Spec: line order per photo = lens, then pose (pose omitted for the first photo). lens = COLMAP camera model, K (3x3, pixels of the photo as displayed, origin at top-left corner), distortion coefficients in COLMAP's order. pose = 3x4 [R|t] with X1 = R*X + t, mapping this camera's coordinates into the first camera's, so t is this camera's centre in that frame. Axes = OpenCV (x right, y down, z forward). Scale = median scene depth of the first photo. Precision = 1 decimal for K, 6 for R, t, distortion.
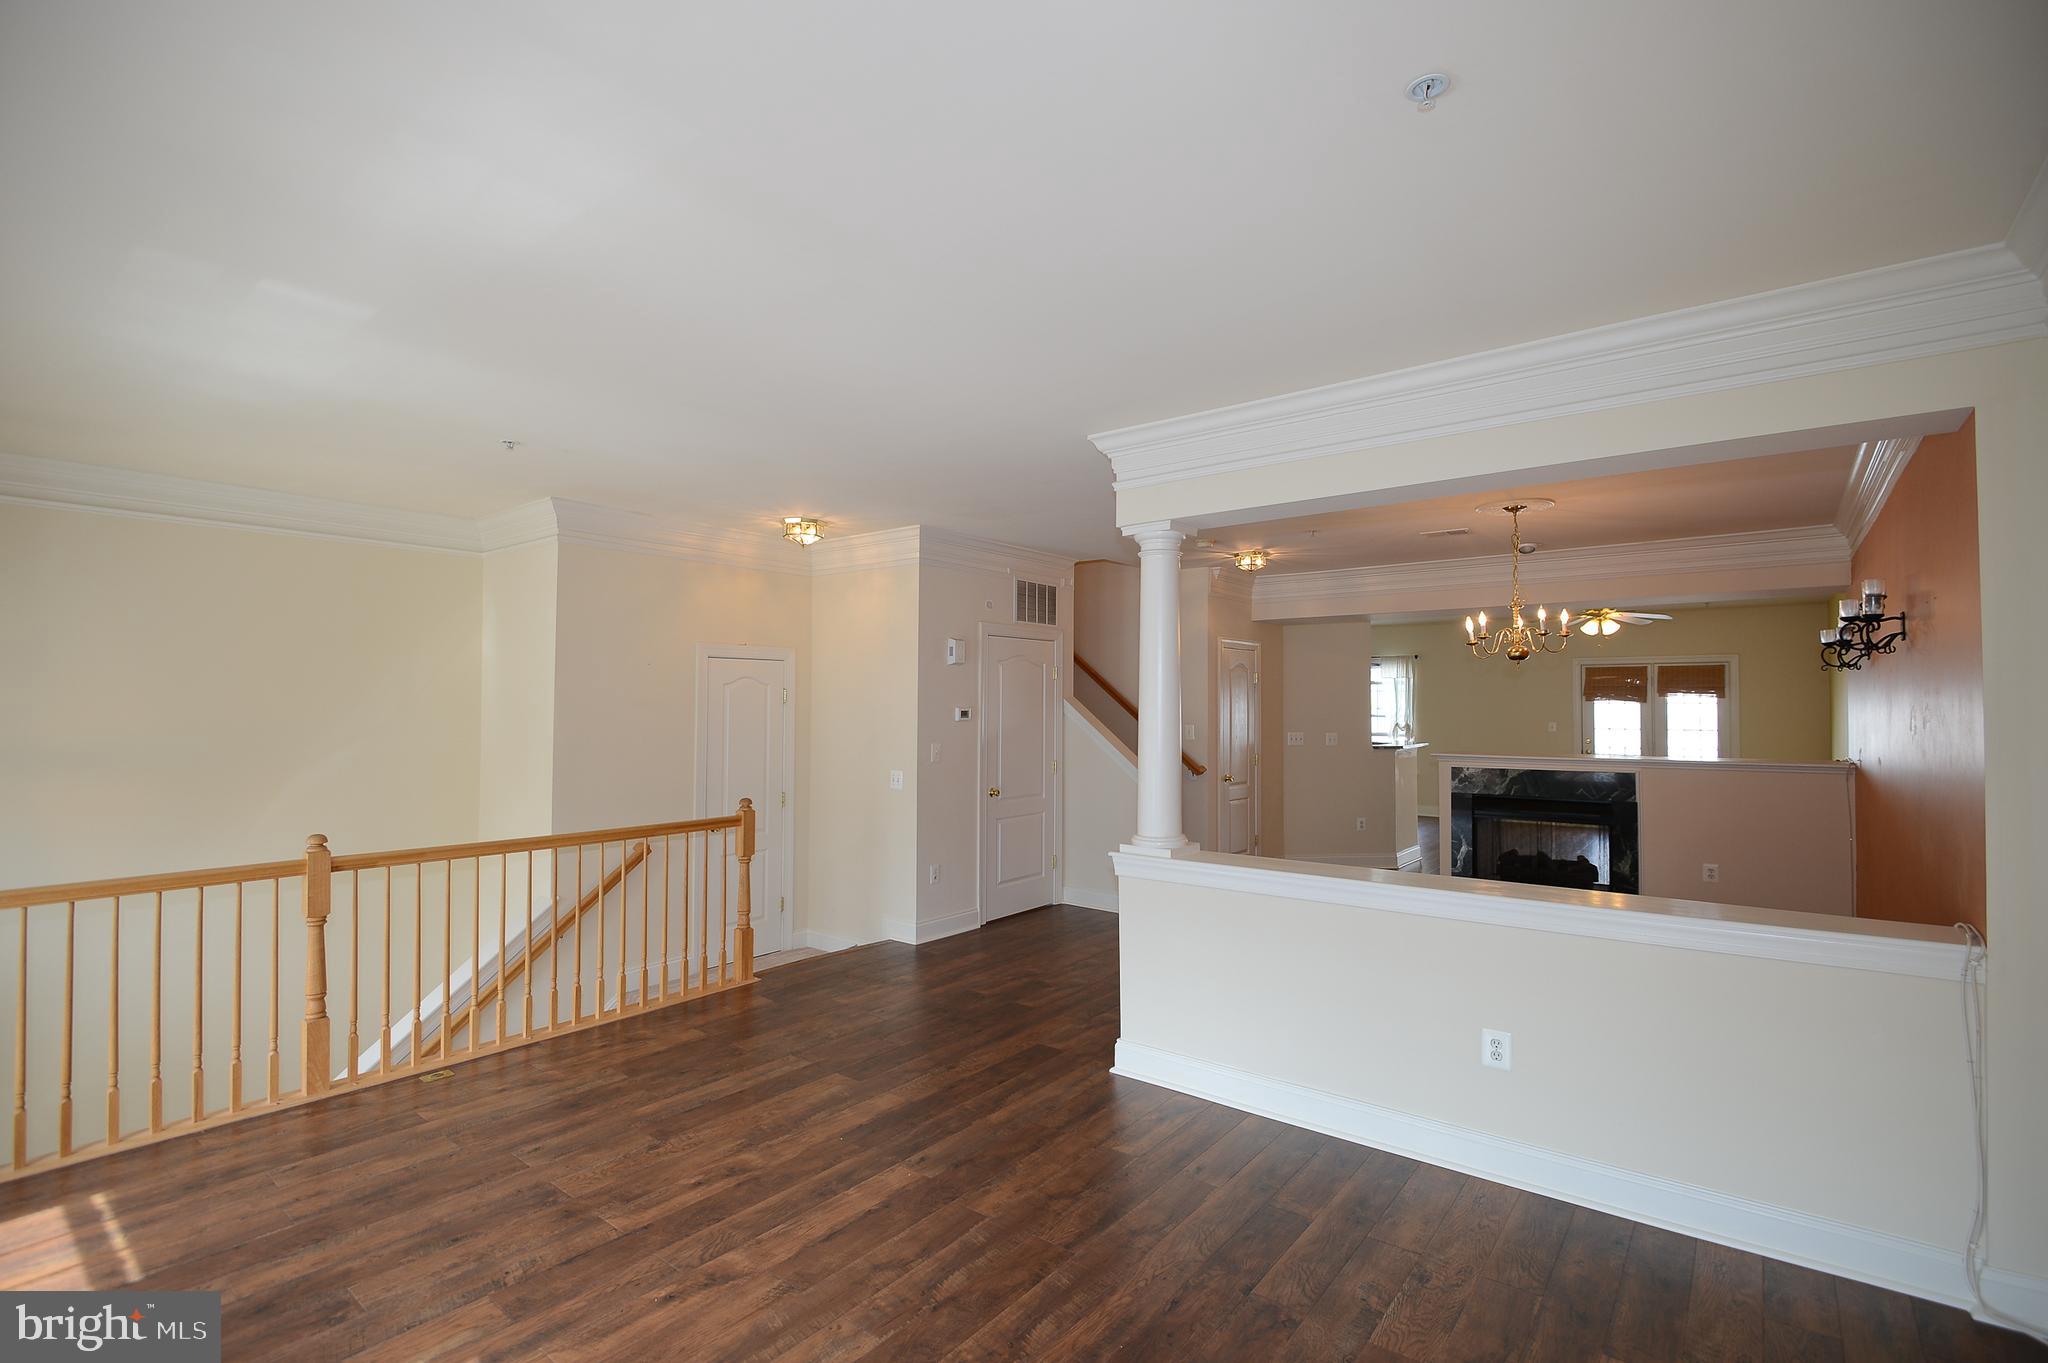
lens RADIAL K [[936.8, 0, 1024.0], [0, 936.8, 686.6], [0, 0, 1]] dist [-0.011685, -0.004137]
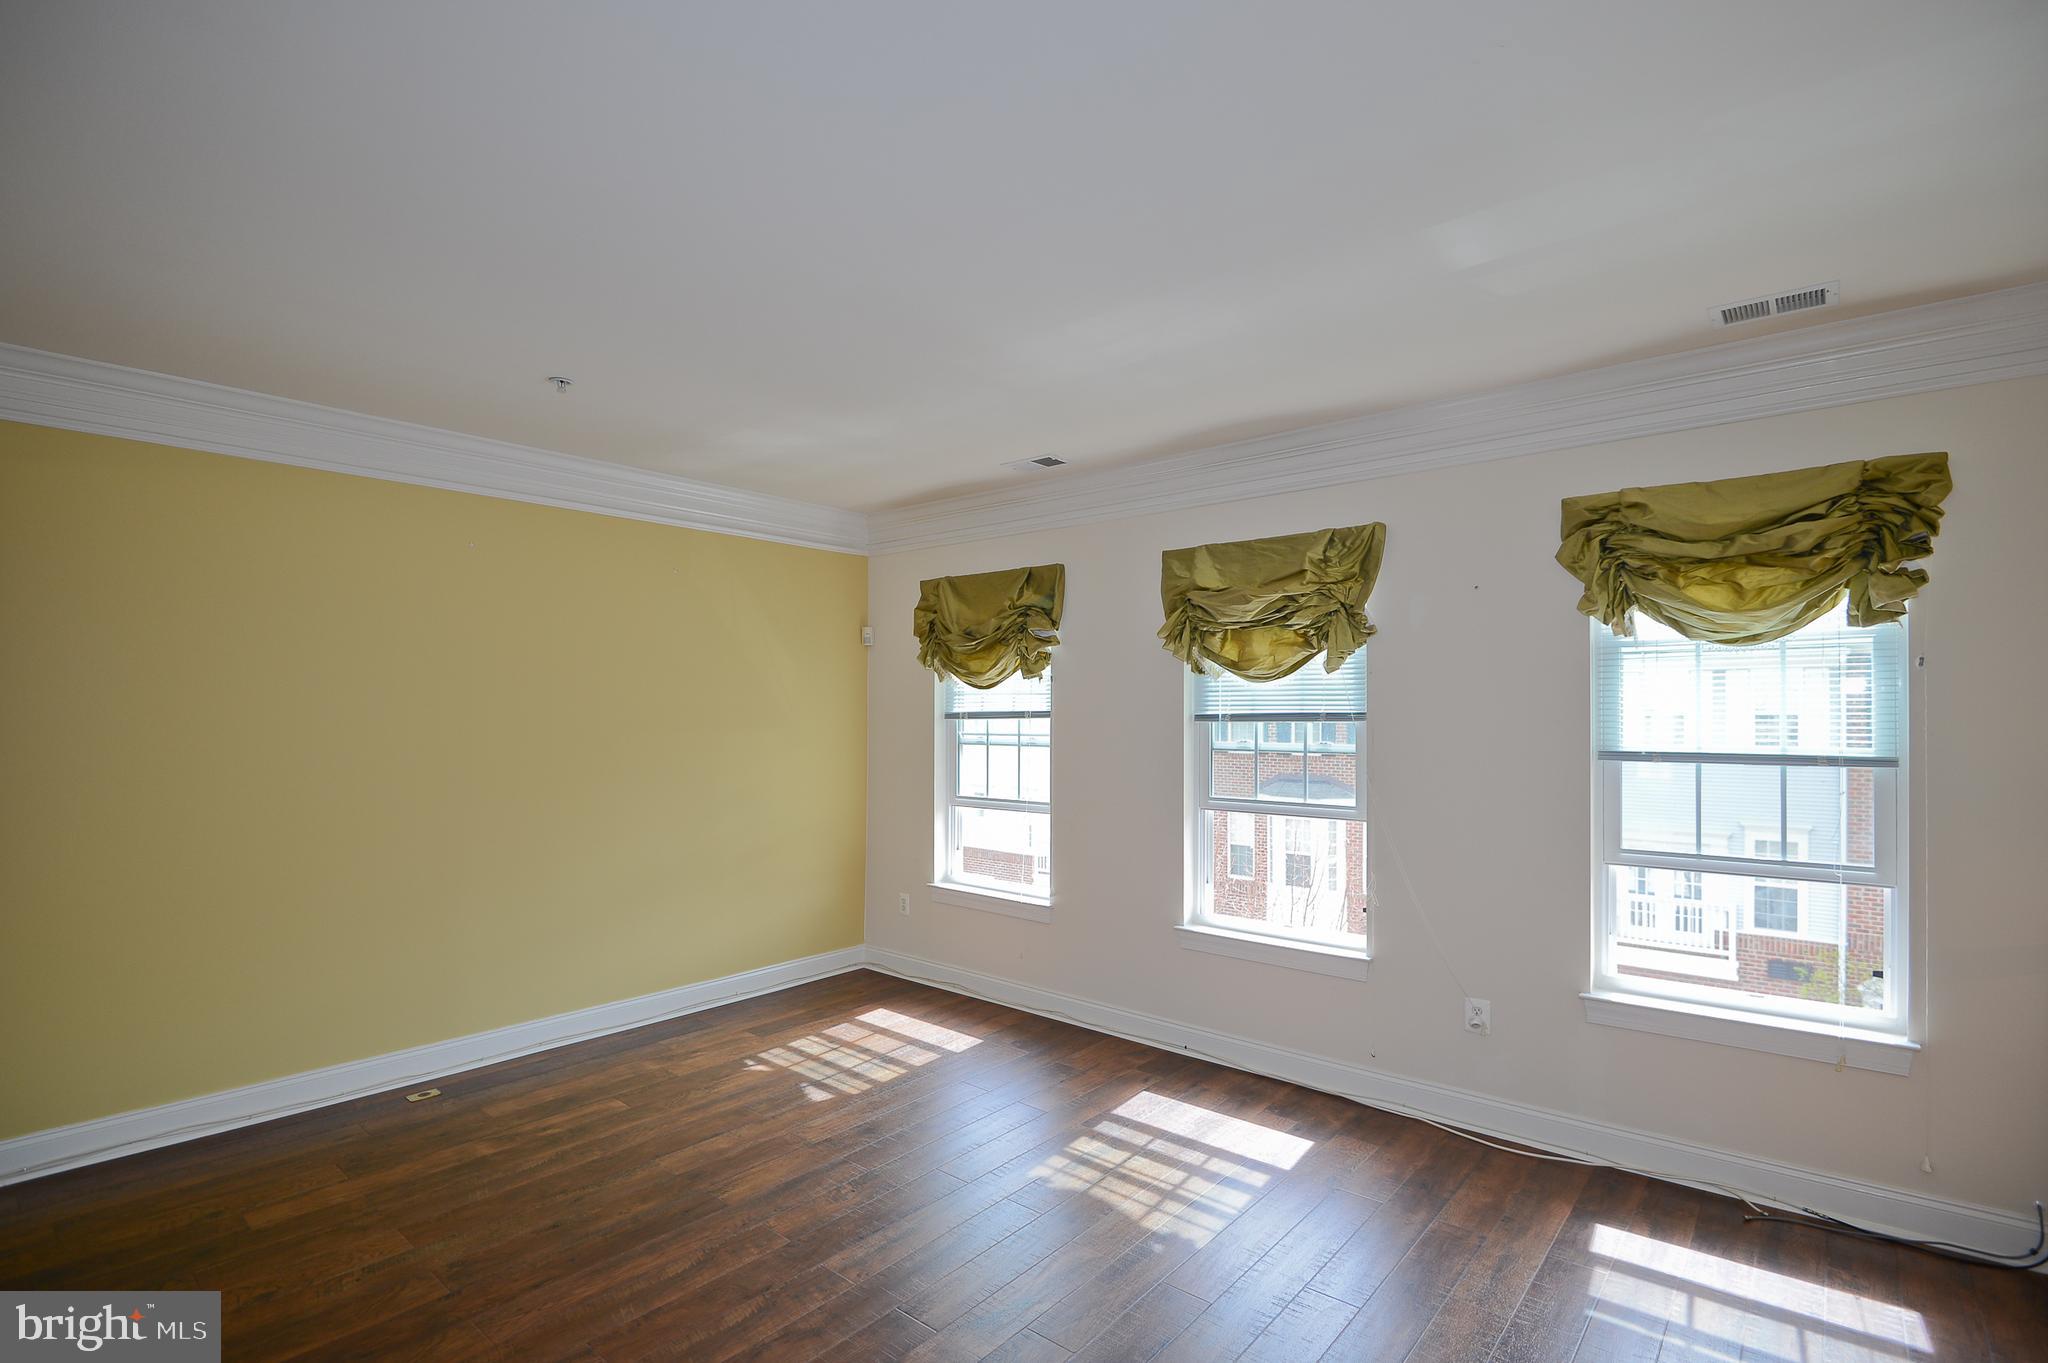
lens RADIAL K [[936.8, 0, 1017.4], [0, 936.8, 703.5], [0, 0, 1]] dist [-0.011685, -0.004137]
pose [[-0.999147, -0.005728, 0.040902, -0.266860], [-0.007061, 0.999446, -0.032539, 0.029439], [-0.040693, -0.032800, -0.998633, 1.322954]]
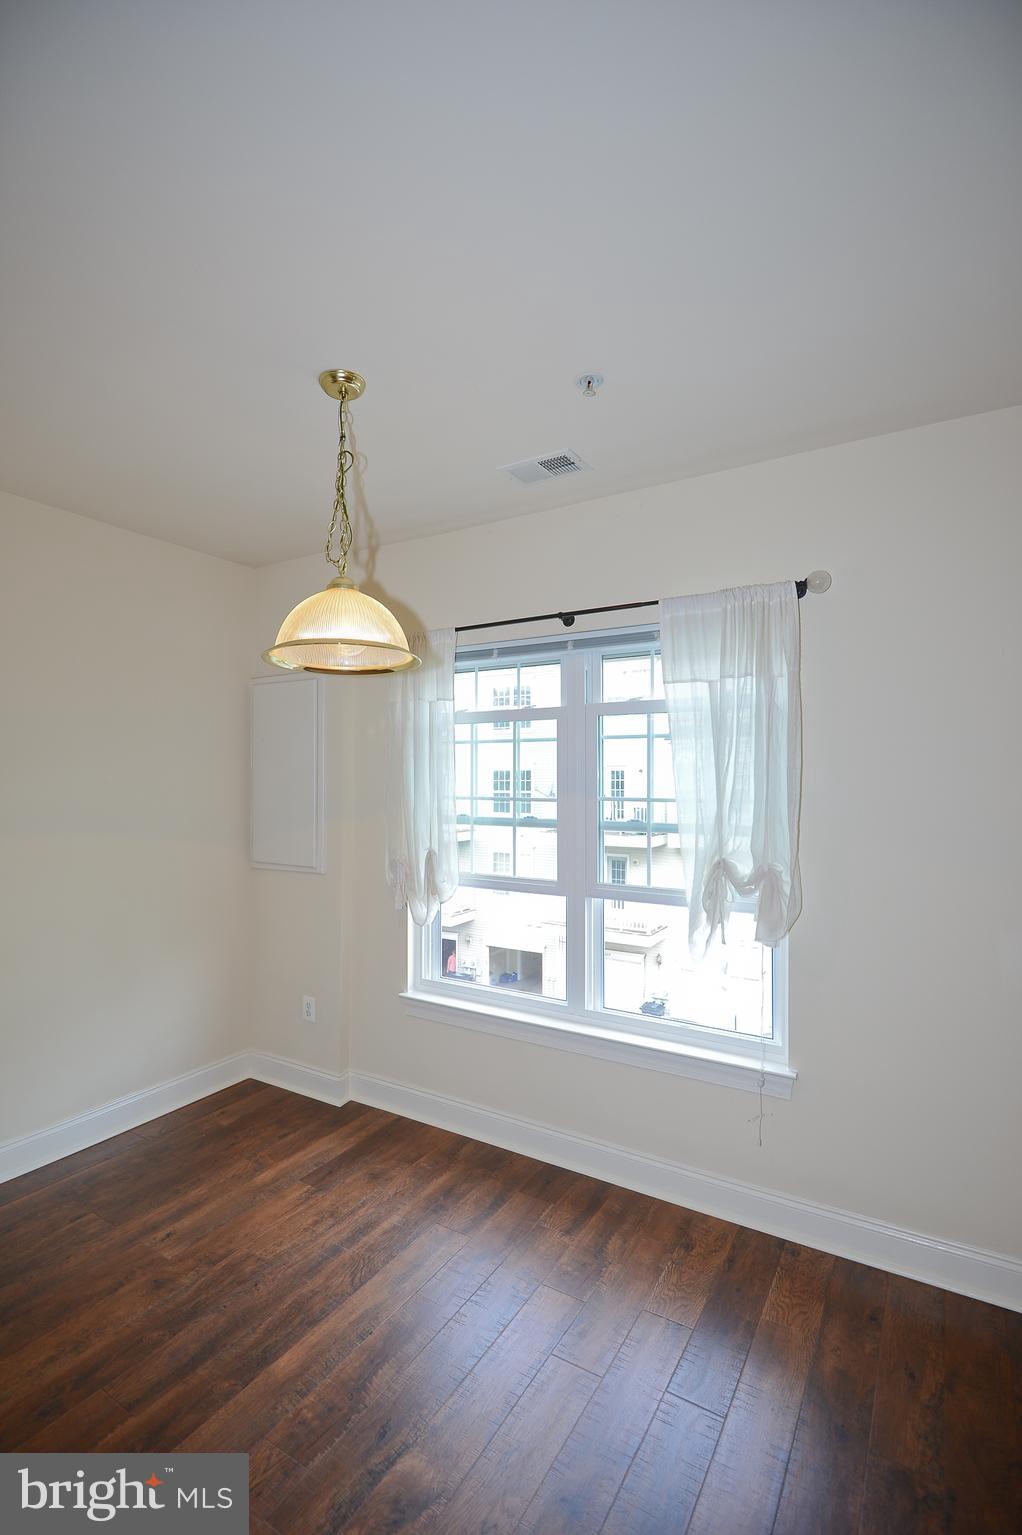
lens RADIAL K [[702.2, 0, 504.7], [0, 702.2, 767.3], [0, 0, 1]] dist [-0.011685, -0.004137]
pose [[0.995639, -0.006964, 0.093034, 1.175654], [0.006297, 0.999952, 0.007458, 0.046857], [-0.093082, -0.006839, 0.995635, 2.970048]]
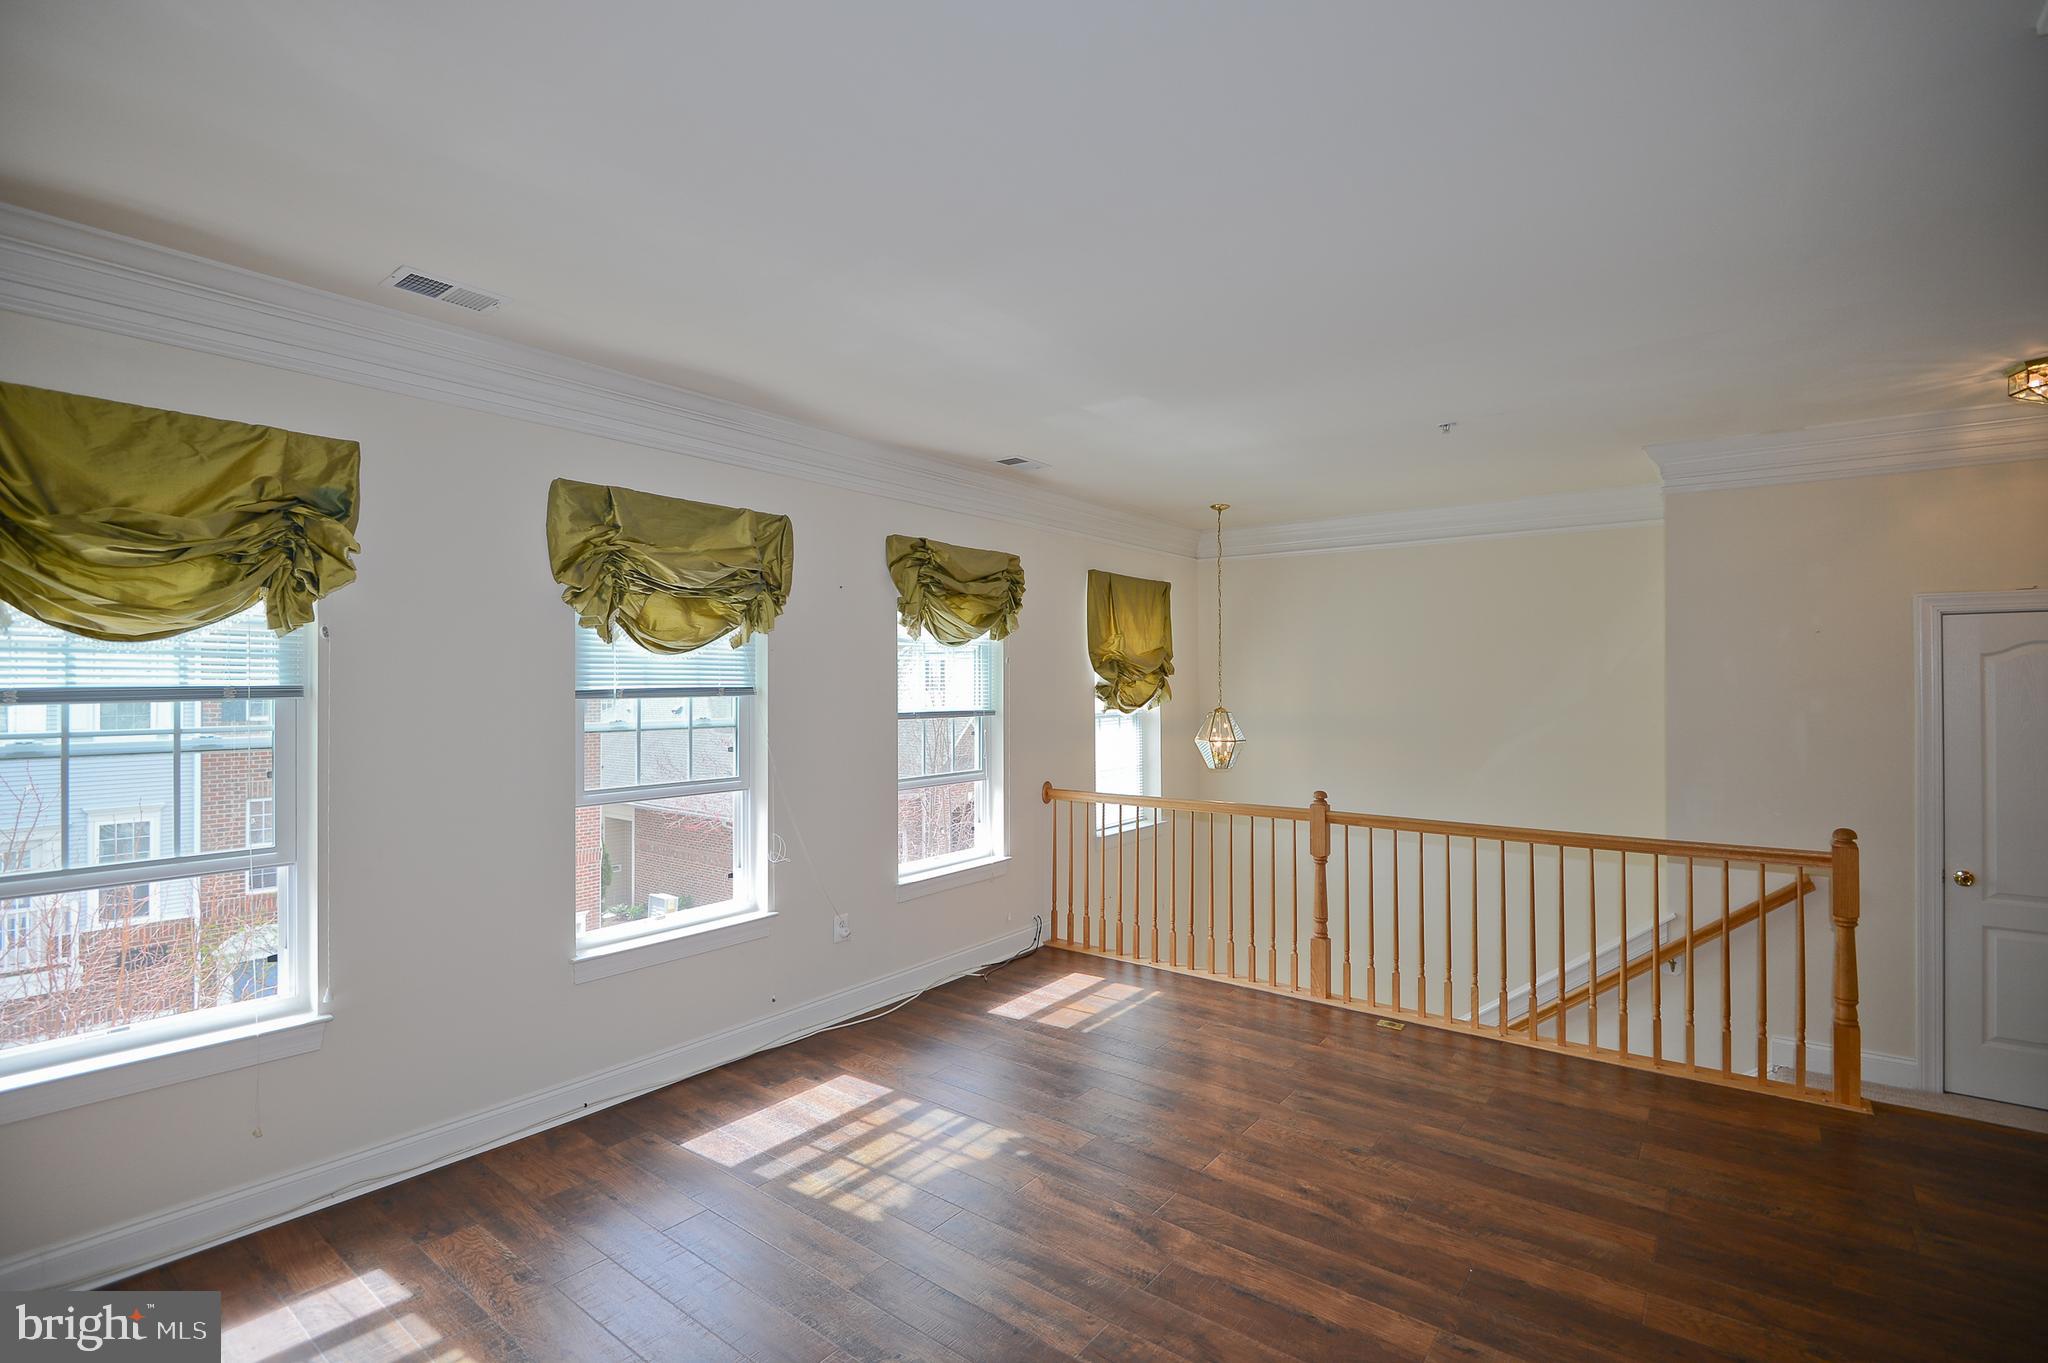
lens RADIAL K [[936.8, 0, 1021.2], [0, 936.8, 667.5], [0, 0, 1]] dist [-0.011685, -0.004137]
pose [[0.002268, -0.024037, -0.999709, 0.497682], [0.021479, 0.999482, -0.023982, 0.013875], [0.999767, -0.021418, 0.002783, 0.586783]]
